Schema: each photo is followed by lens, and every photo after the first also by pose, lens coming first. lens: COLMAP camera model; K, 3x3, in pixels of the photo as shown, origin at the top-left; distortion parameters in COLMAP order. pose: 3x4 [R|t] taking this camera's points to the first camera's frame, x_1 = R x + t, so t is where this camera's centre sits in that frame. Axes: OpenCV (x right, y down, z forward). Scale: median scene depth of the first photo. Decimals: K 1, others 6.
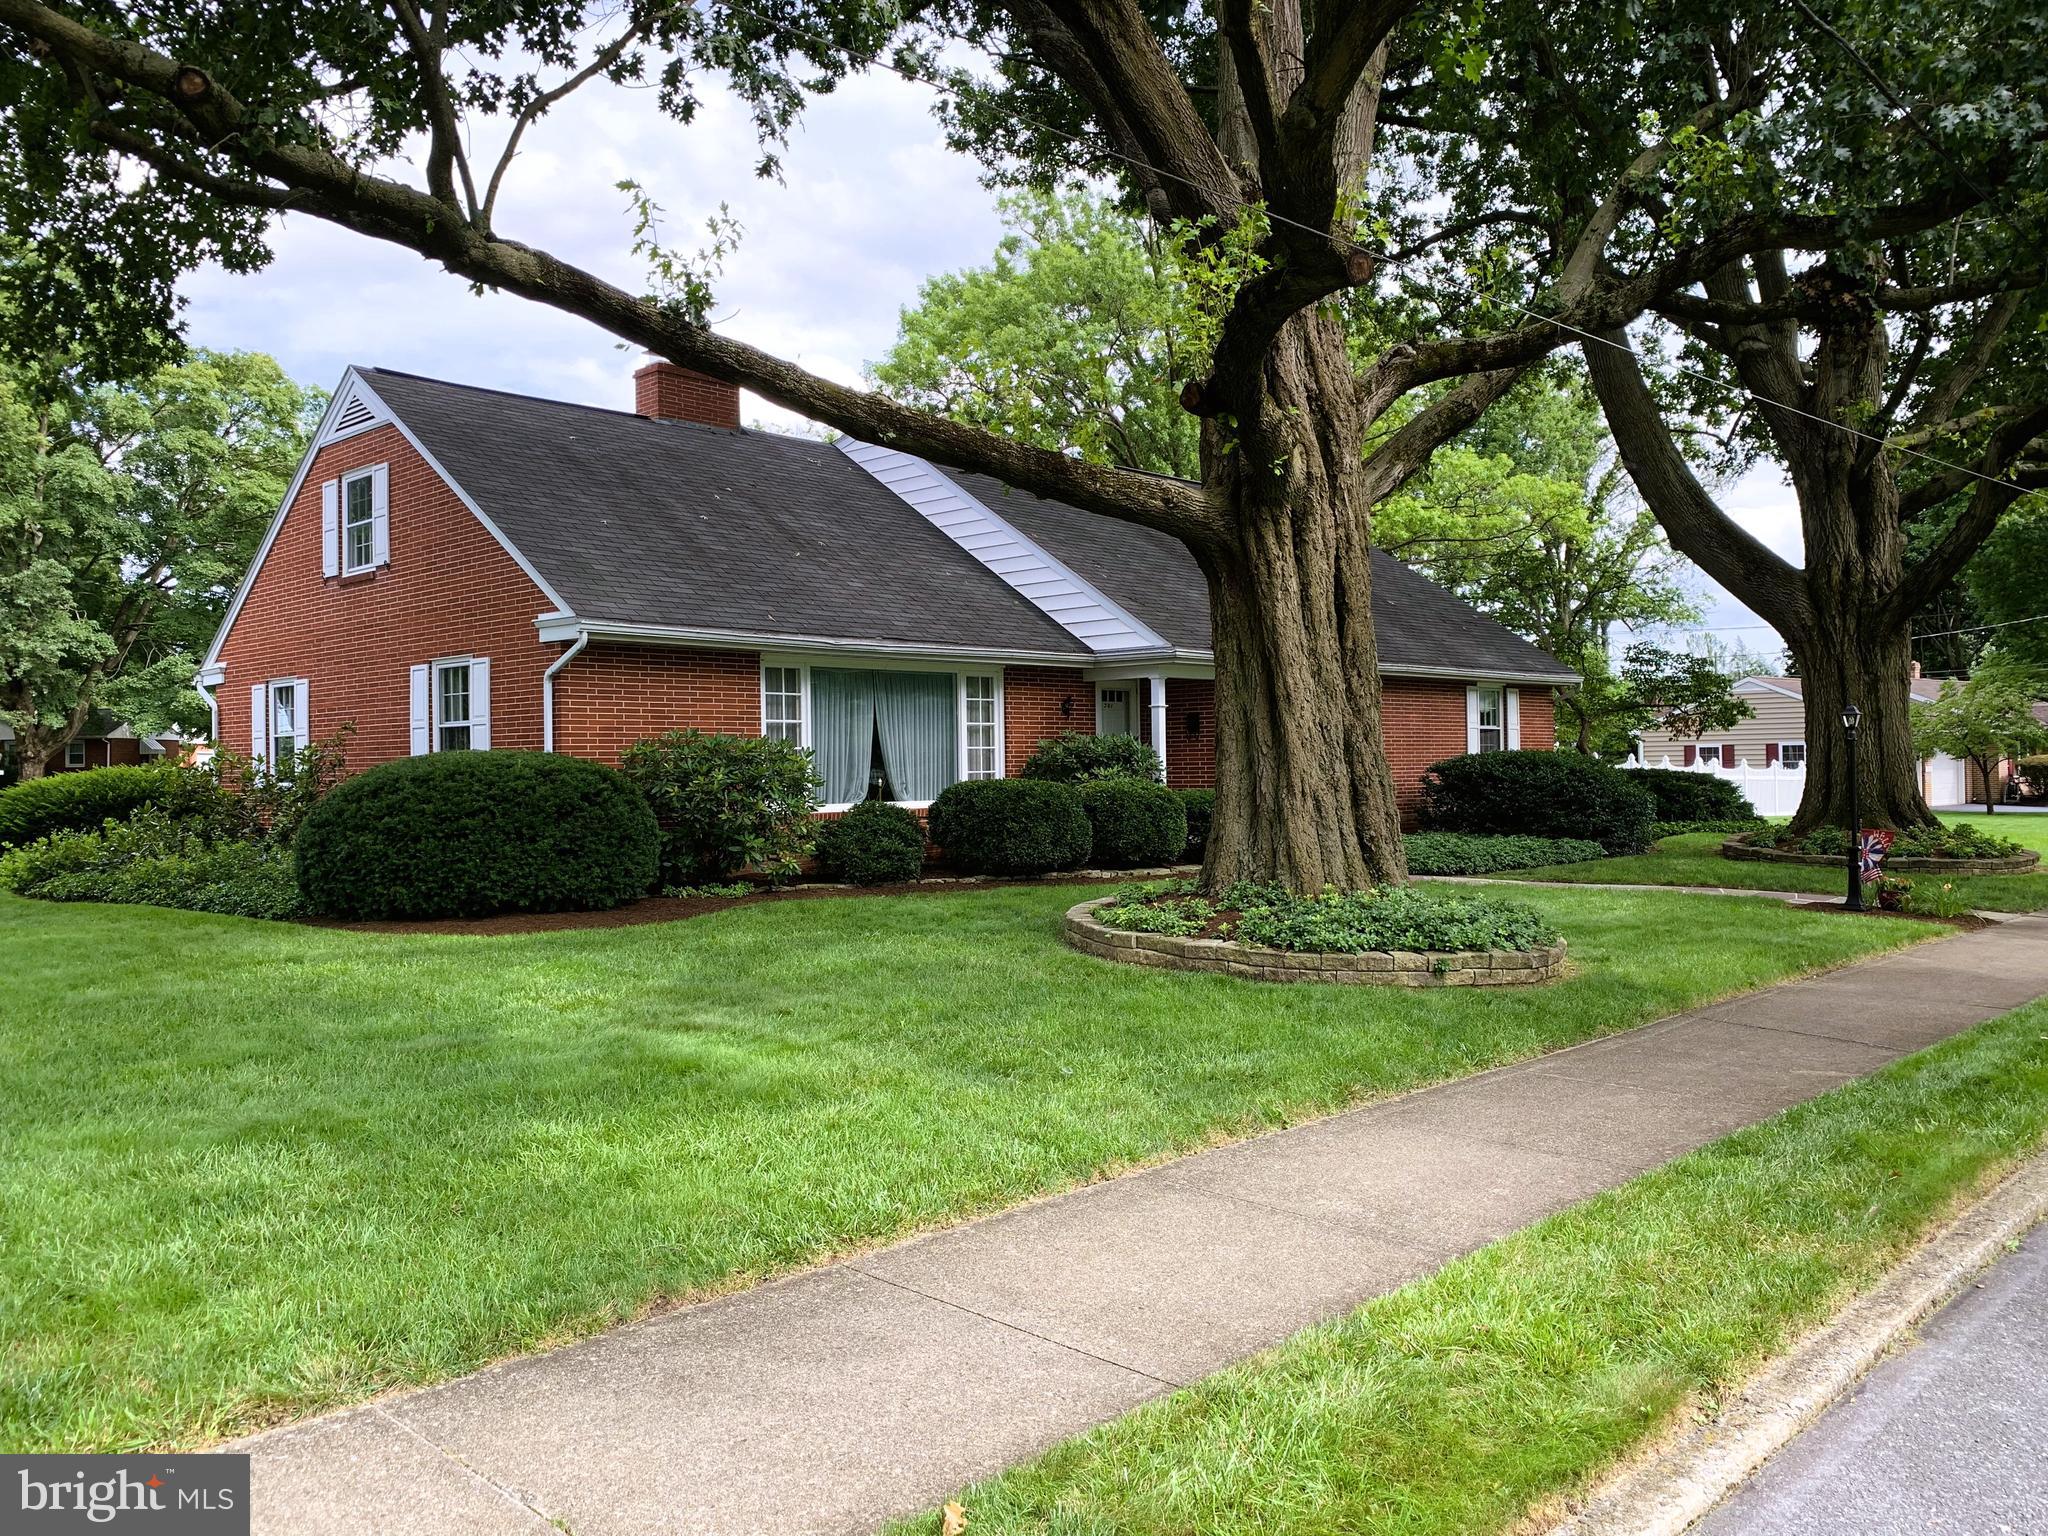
lens RADIAL K [[1568.7, 0, 1040.7], [0, 1568.7, 770.3], [0, 0, 1]] dist [0.050613, -0.052760]
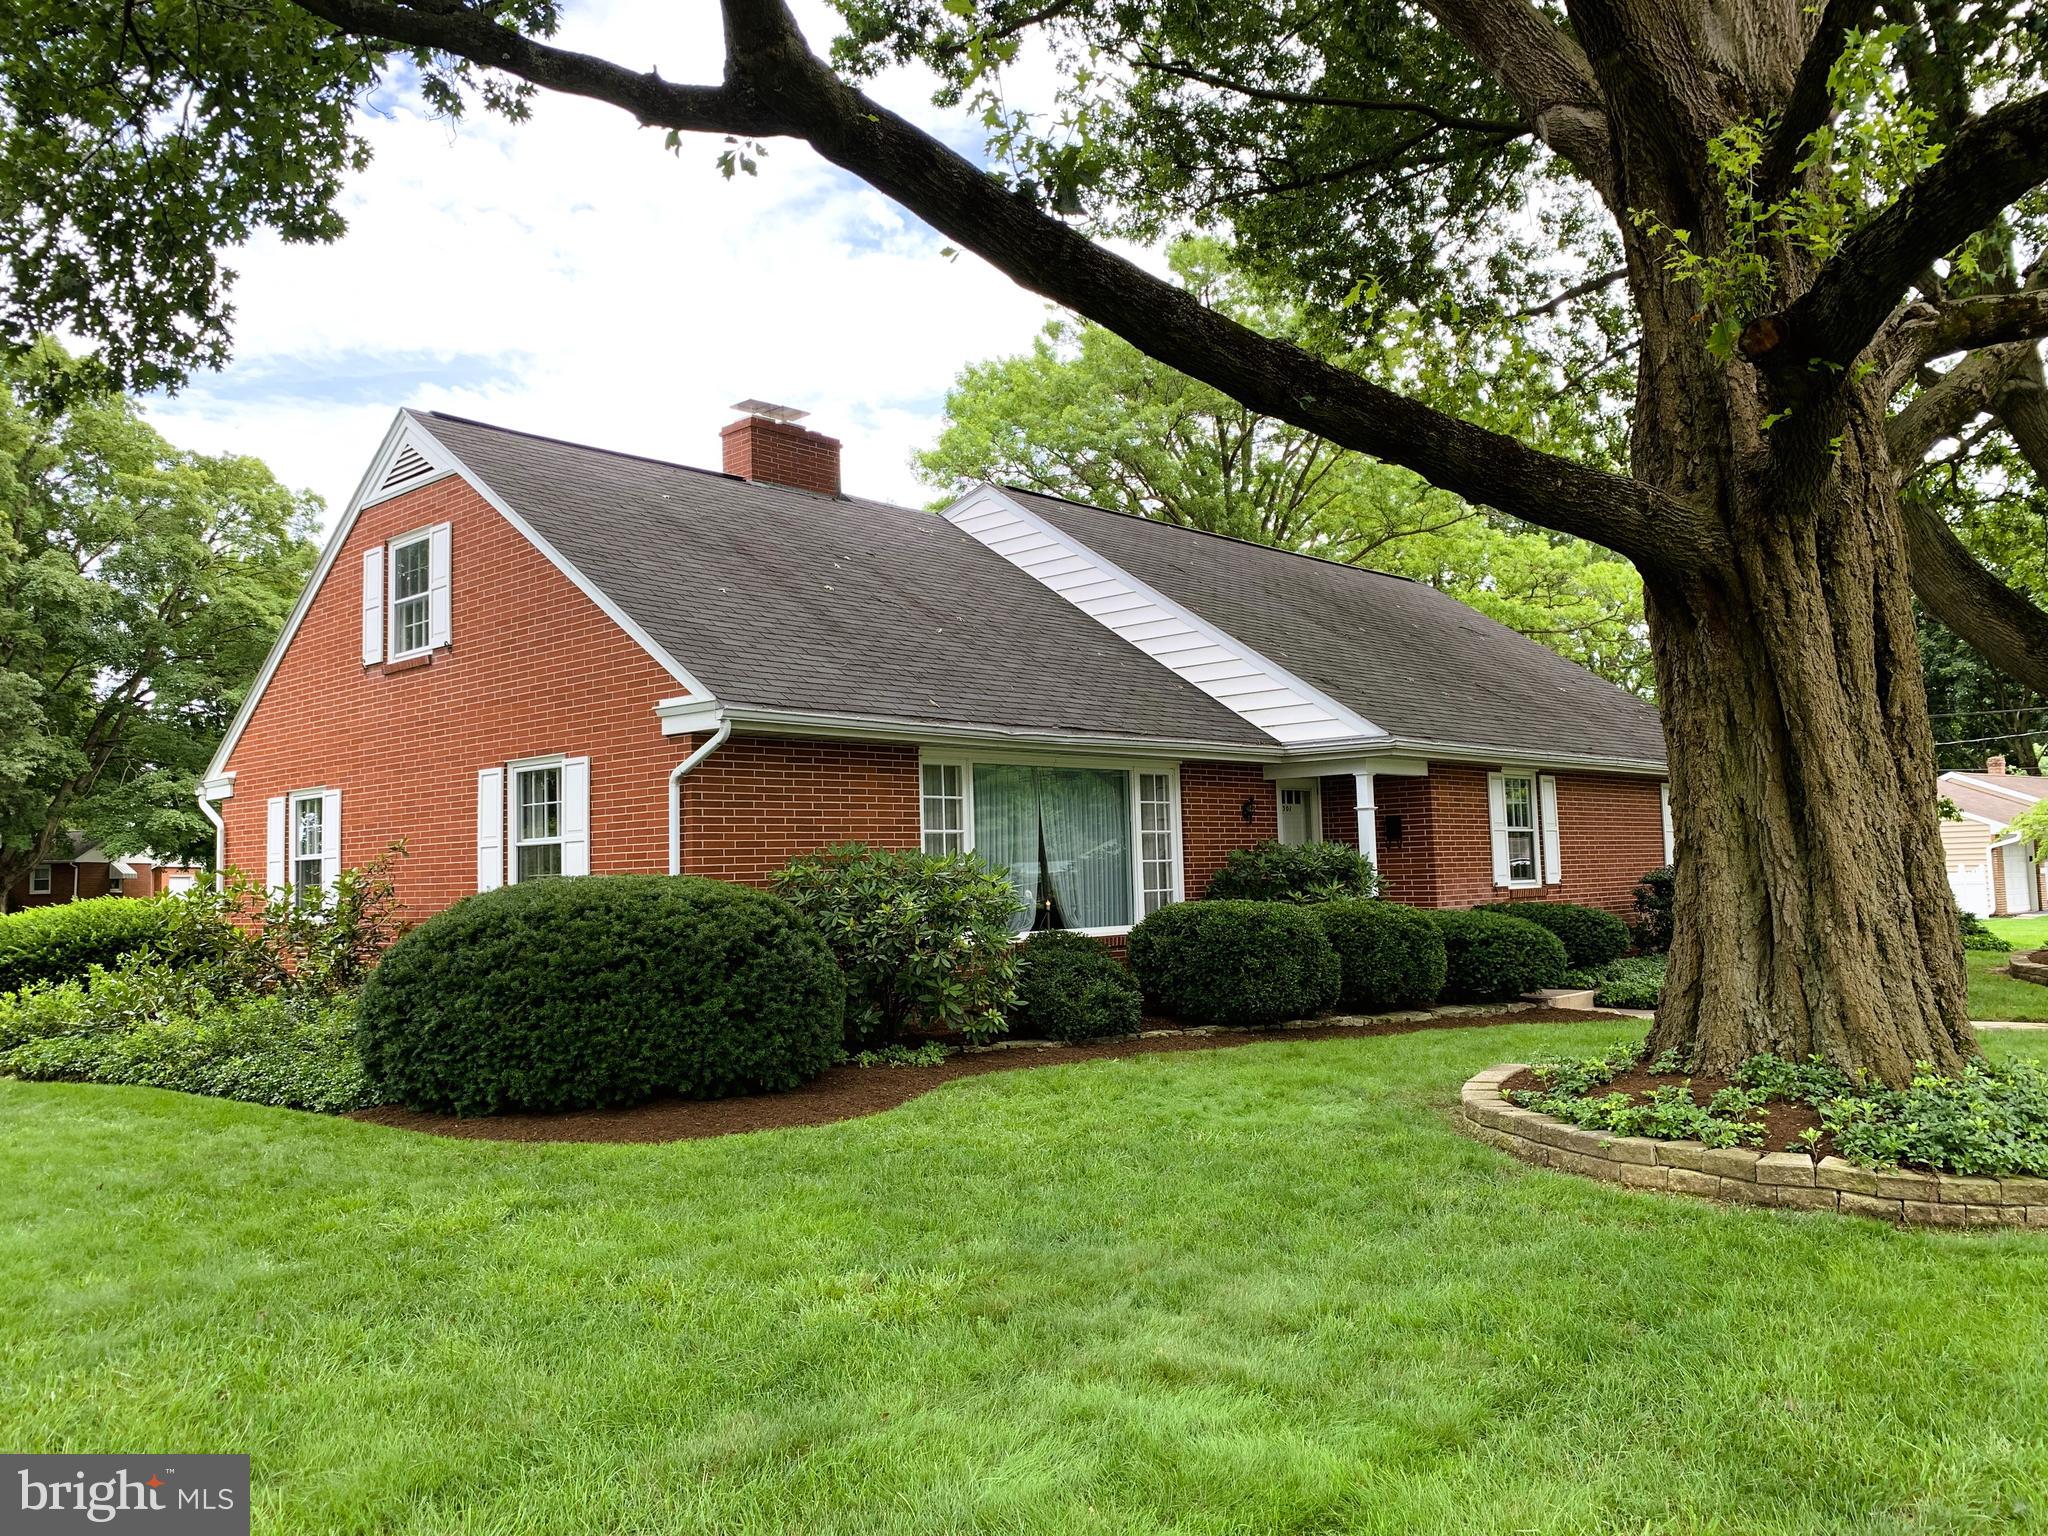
lens RADIAL K [[1568.7, 0, 1029.4], [0, 1568.7, 768.6], [0, 0, 1]] dist [0.050613, -0.052760]
pose [[0.999845, -0.011994, 0.012900, -0.130297], [0.012885, 0.997367, -0.071359, -0.005845], [-0.012010, 0.071514, 0.997367, 0.198156]]
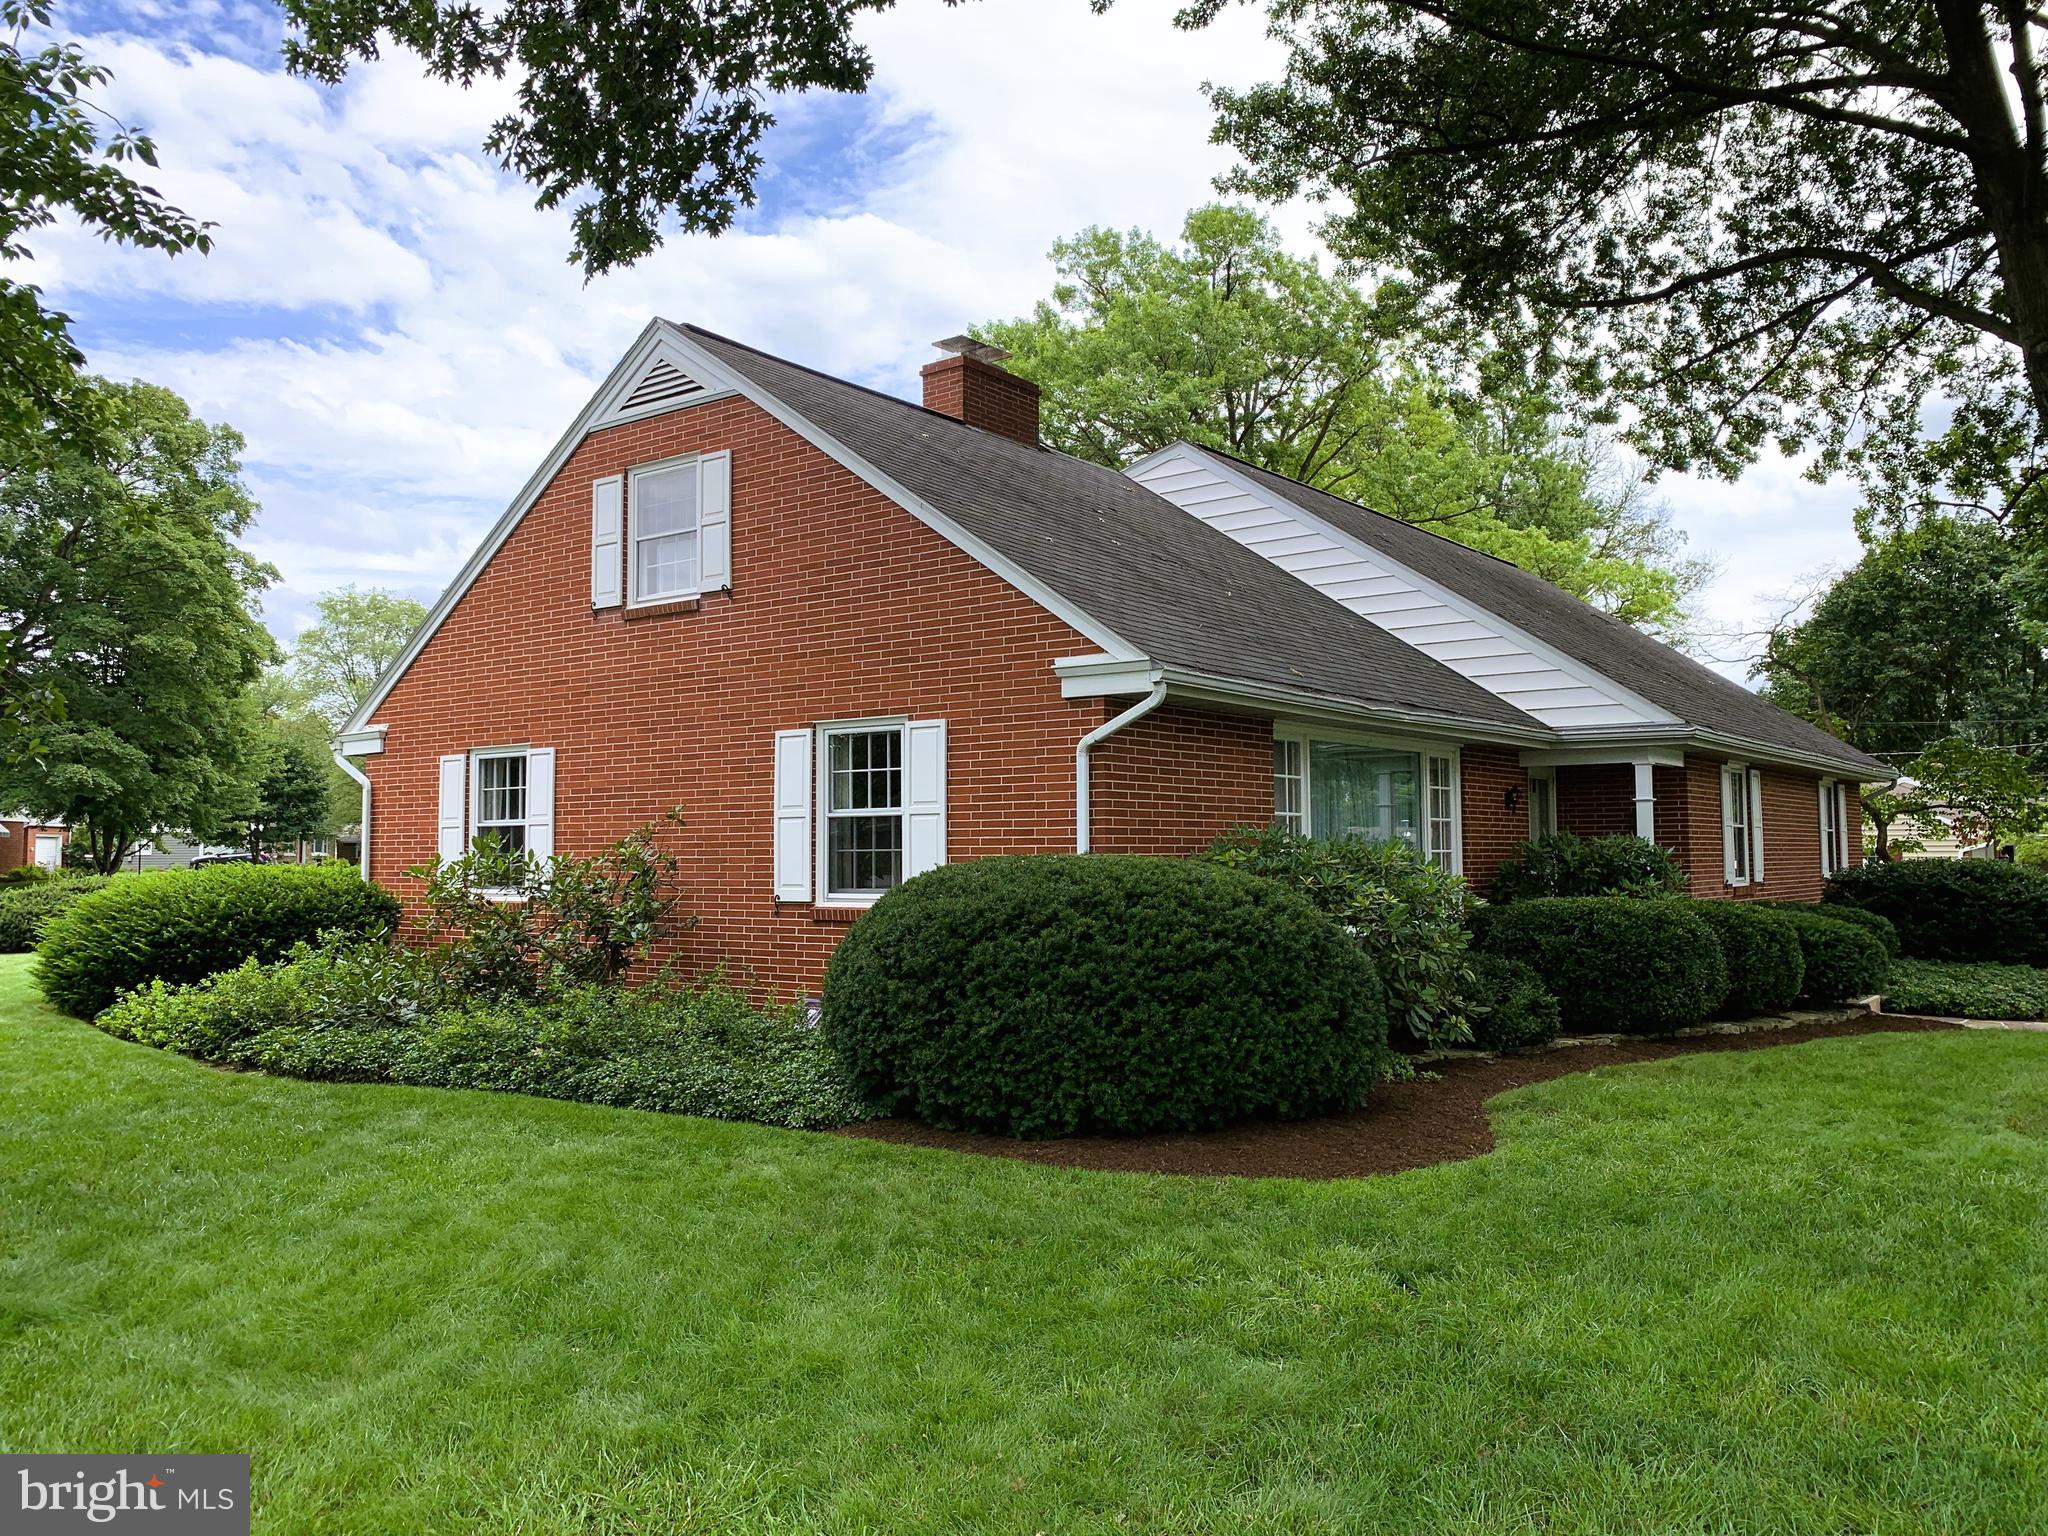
lens RADIAL K [[1568.7, 0, 1025.6], [0, 1568.7, 770.5], [0, 0, 1]] dist [0.050613, -0.052760]
pose [[0.994086, 0.015615, 0.107468, -0.363369], [-0.009383, 0.998257, -0.058258, -0.007920], [-0.108190, 0.056906, 0.992500, 0.287123]]
